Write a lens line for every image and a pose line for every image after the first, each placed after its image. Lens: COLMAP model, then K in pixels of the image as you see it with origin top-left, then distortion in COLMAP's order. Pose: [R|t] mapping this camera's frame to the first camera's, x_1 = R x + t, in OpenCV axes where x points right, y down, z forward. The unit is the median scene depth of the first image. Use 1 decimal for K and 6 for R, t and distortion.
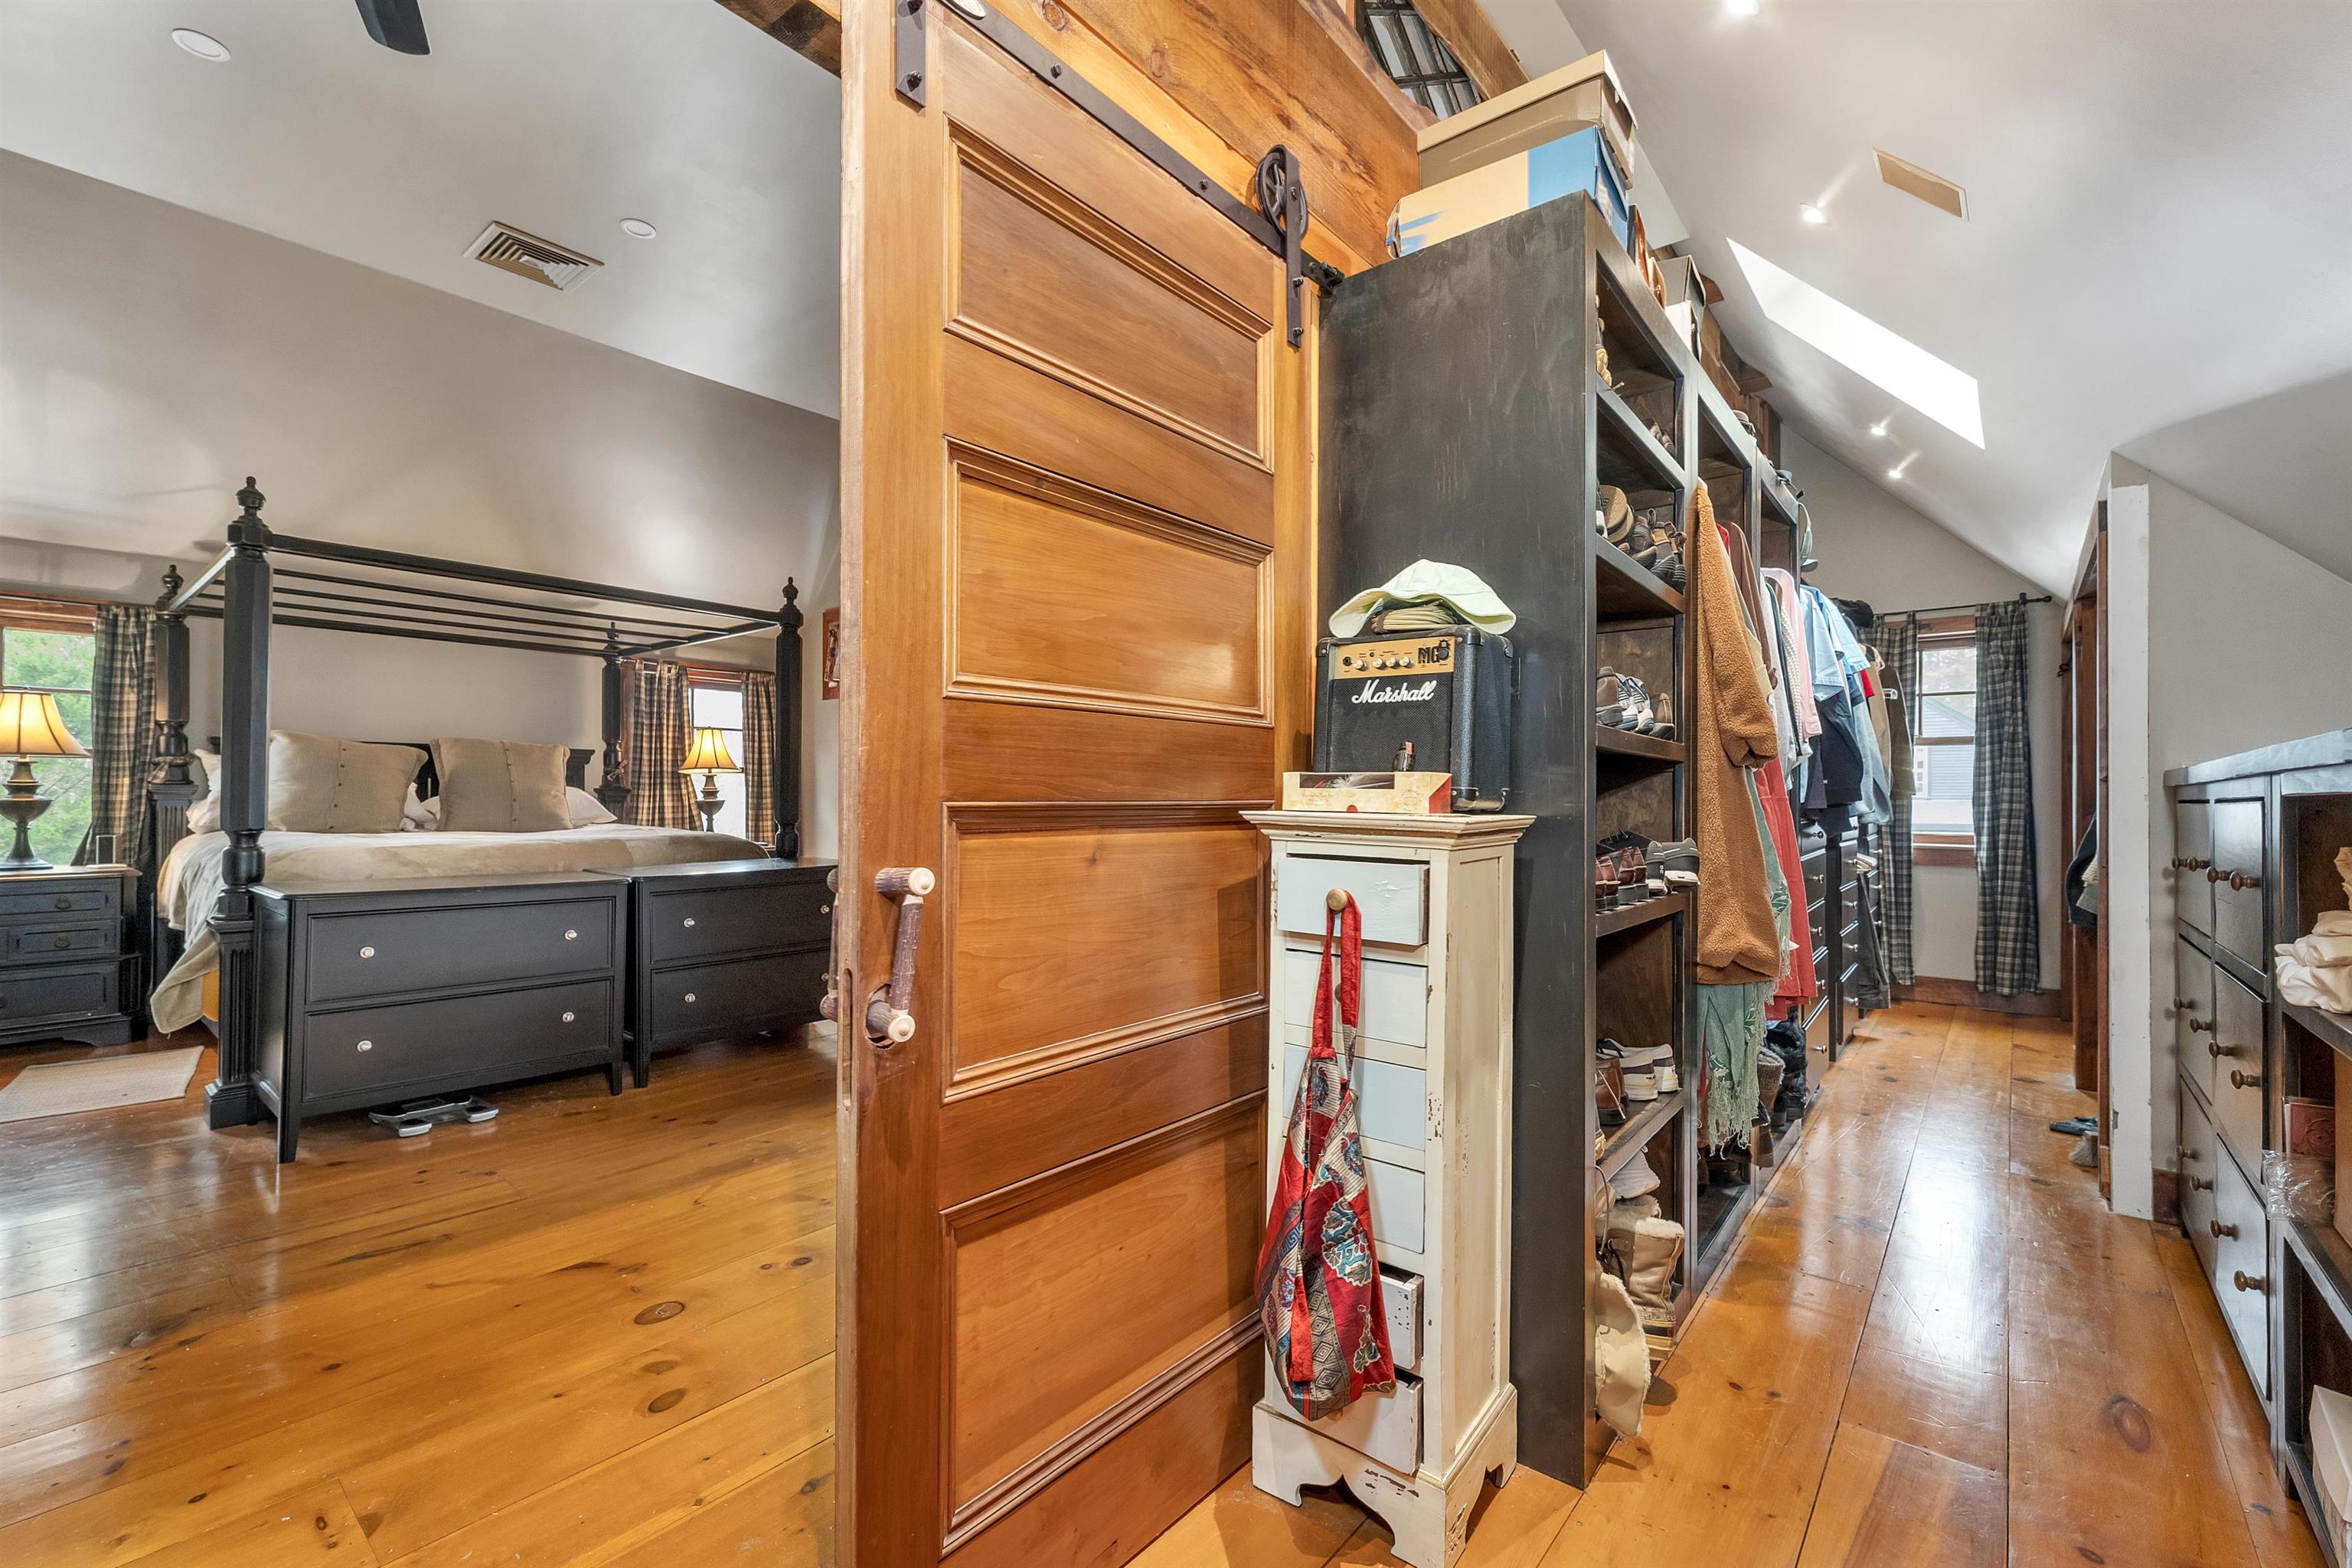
lens RADIAL K [[980.8, 0, 1179.1], [0, 980.8, 784.3], [0, 0, 1]] dist [0.003421, -0.000003]
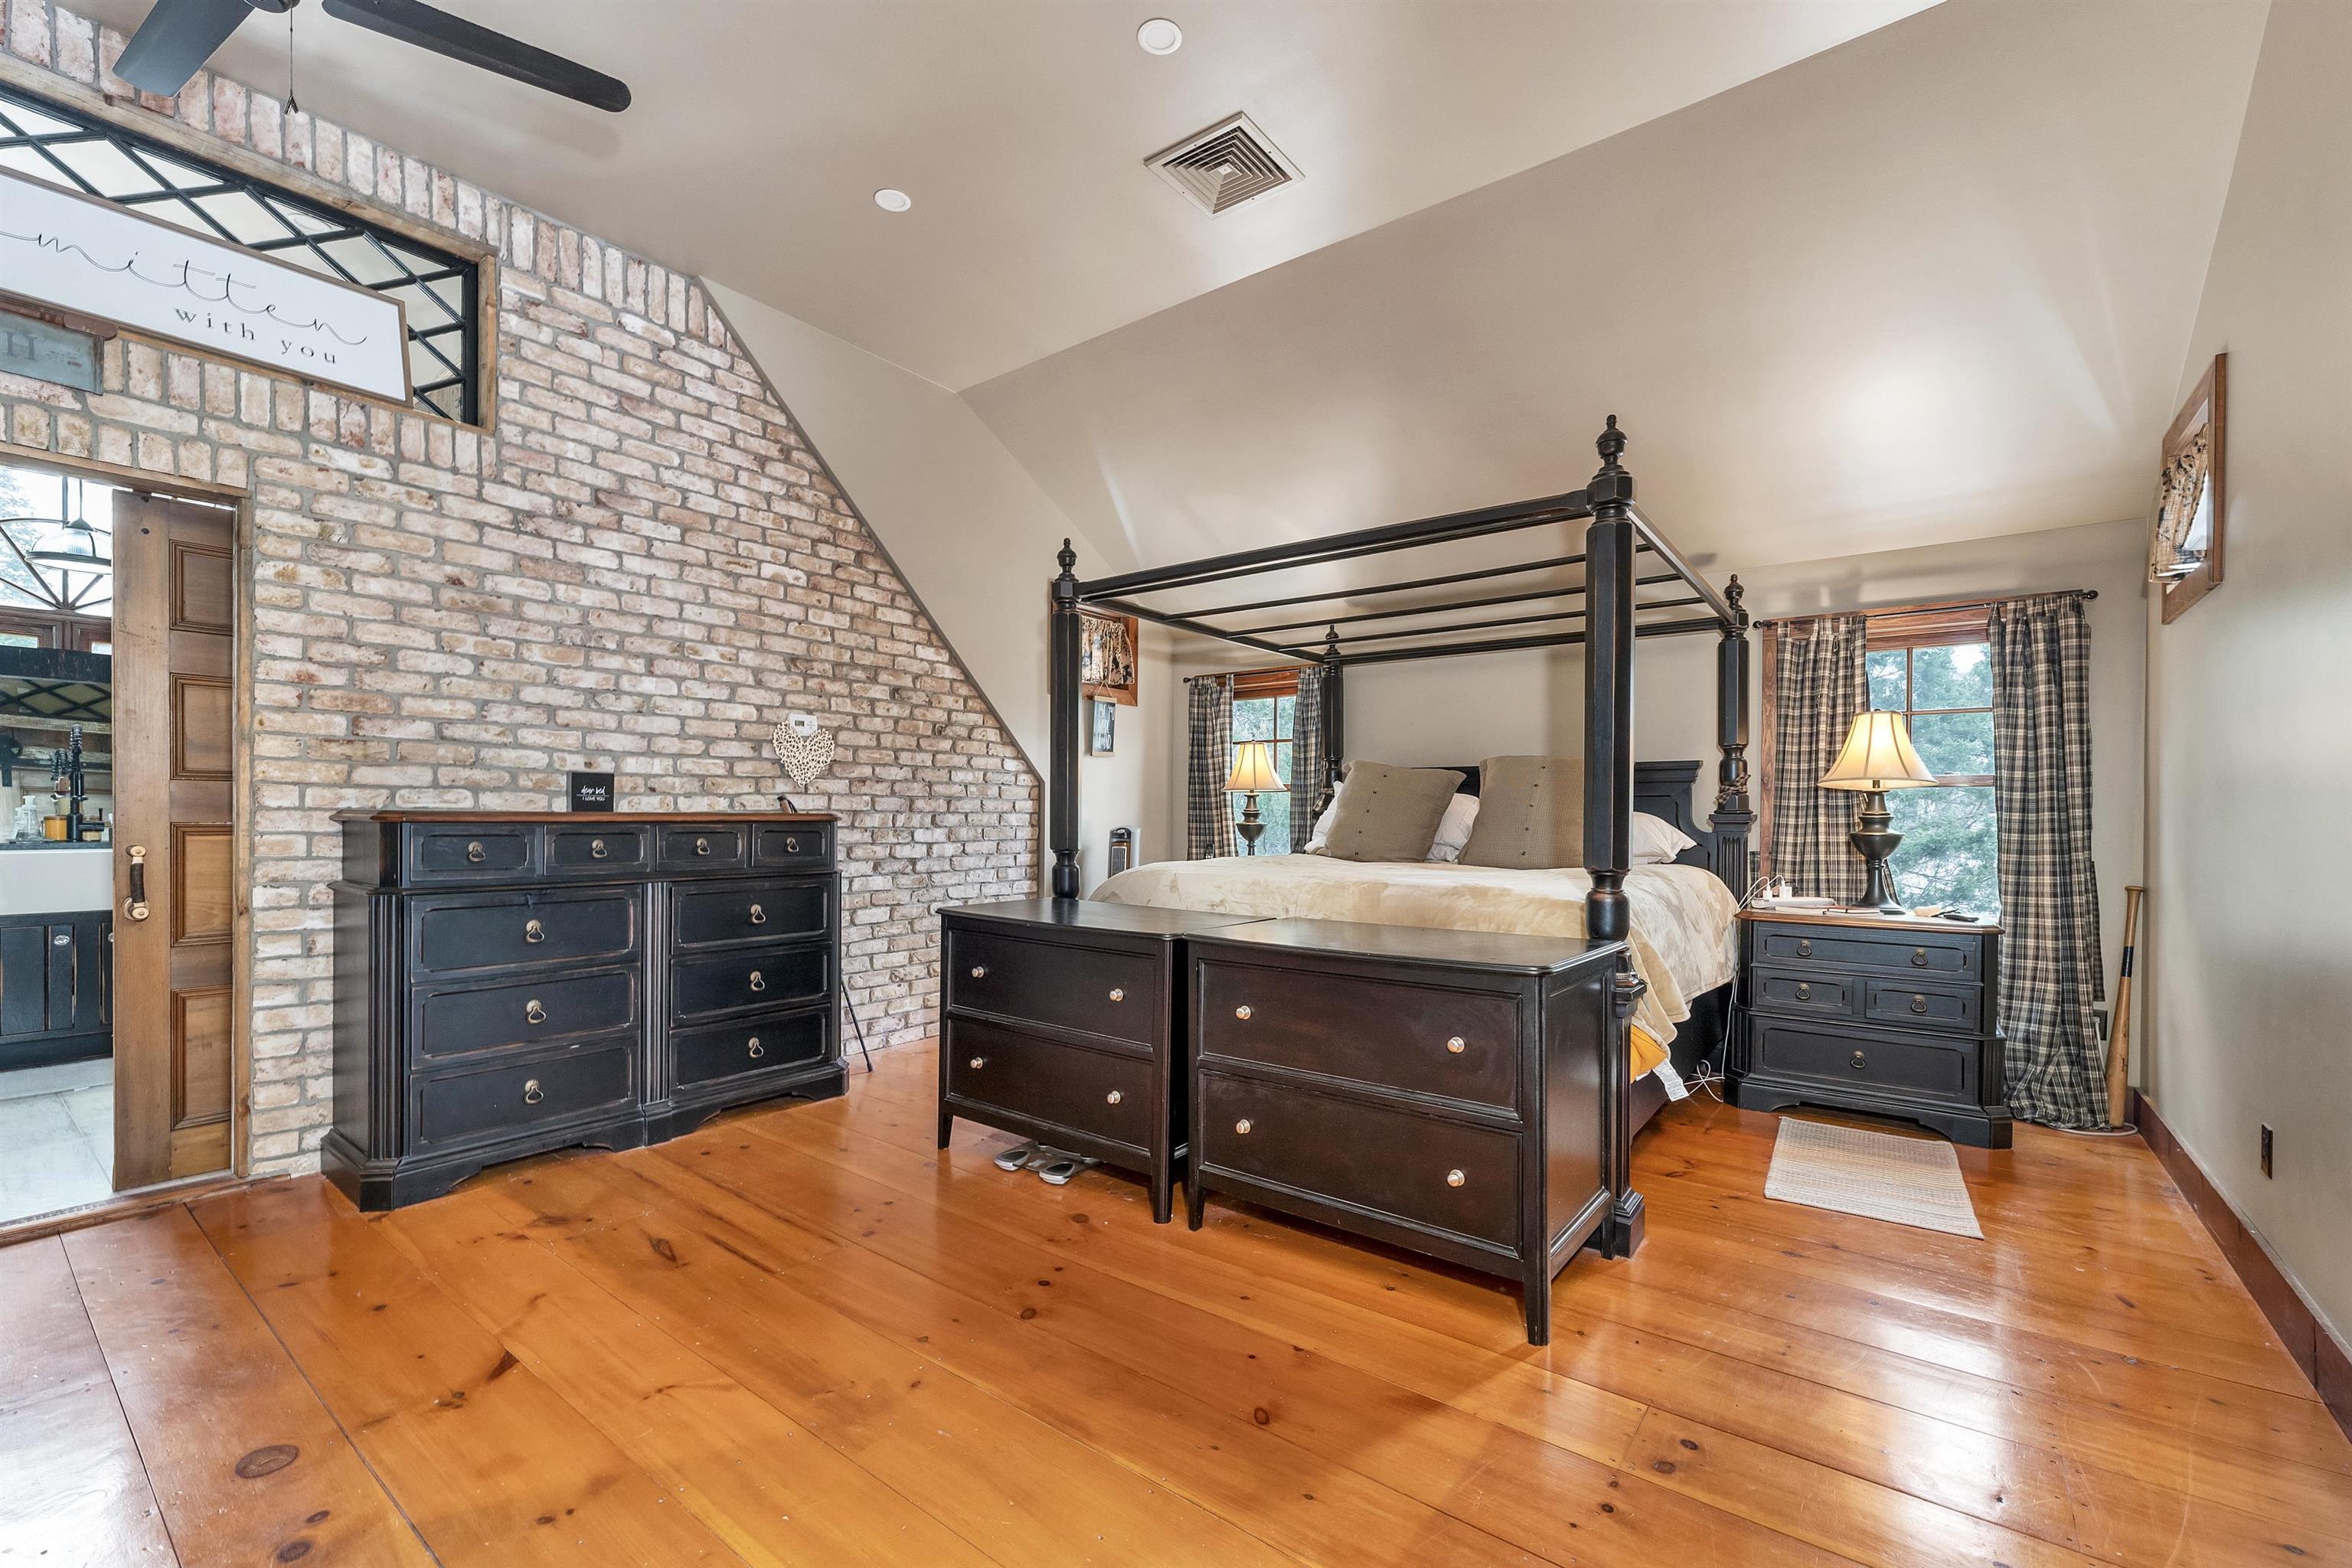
lens RADIAL K [[980.8, 0, 1176.7], [0, 980.8, 800.5], [0, 0, 1]] dist [0.003421, -0.000003]
pose [[0.033916, -0.022334, -0.999175, 0.171281], [0.002530, 0.999749, -0.022261, 0.014410], [0.999421, -0.001773, 0.033964, 0.973639]]
